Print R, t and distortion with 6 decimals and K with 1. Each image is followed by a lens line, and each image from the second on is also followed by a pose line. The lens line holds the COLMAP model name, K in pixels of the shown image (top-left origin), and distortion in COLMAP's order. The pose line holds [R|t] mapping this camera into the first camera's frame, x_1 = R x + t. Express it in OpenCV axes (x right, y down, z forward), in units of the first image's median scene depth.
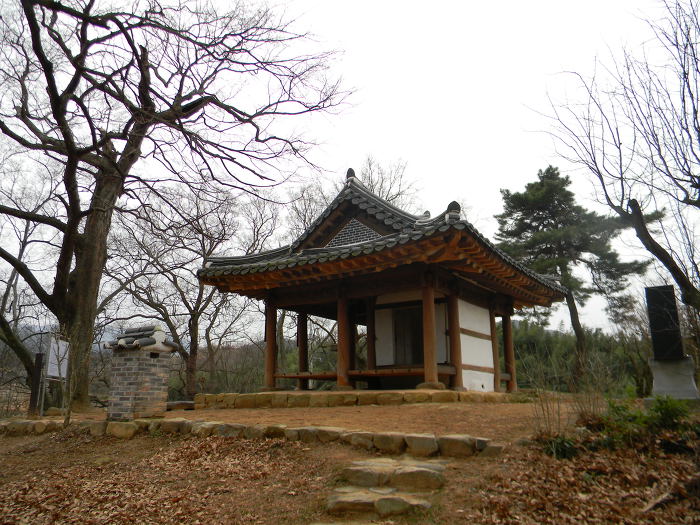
lens RADIAL K [[567.0, 0, 350.0], [0, 567.0, 262.5], [0, 0, 1]] dist [-0.002500, -0.004165]
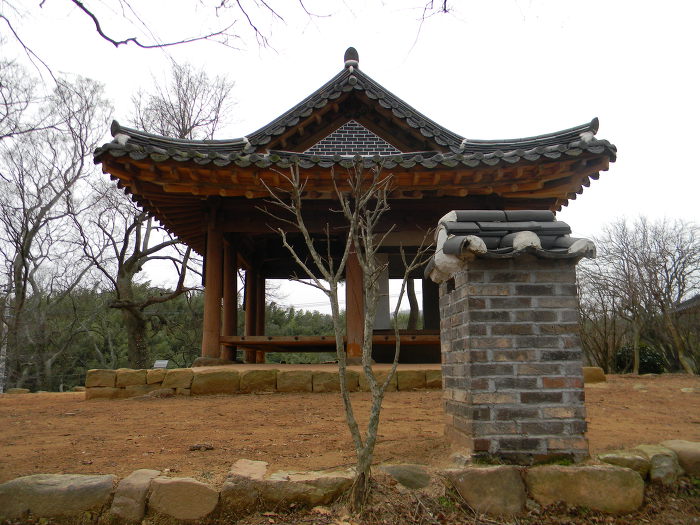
lens RADIAL K [[567.0, 0, 350.0], [0, 567.0, 262.5], [0, 0, 1]] dist [-0.002500, -0.004165]
pose [[0.814304, 0.103827, 0.571078, -0.391070], [-0.133393, 0.991012, 0.010031, 0.093182], [-0.564903, -0.084346, 0.820835, 0.432069]]
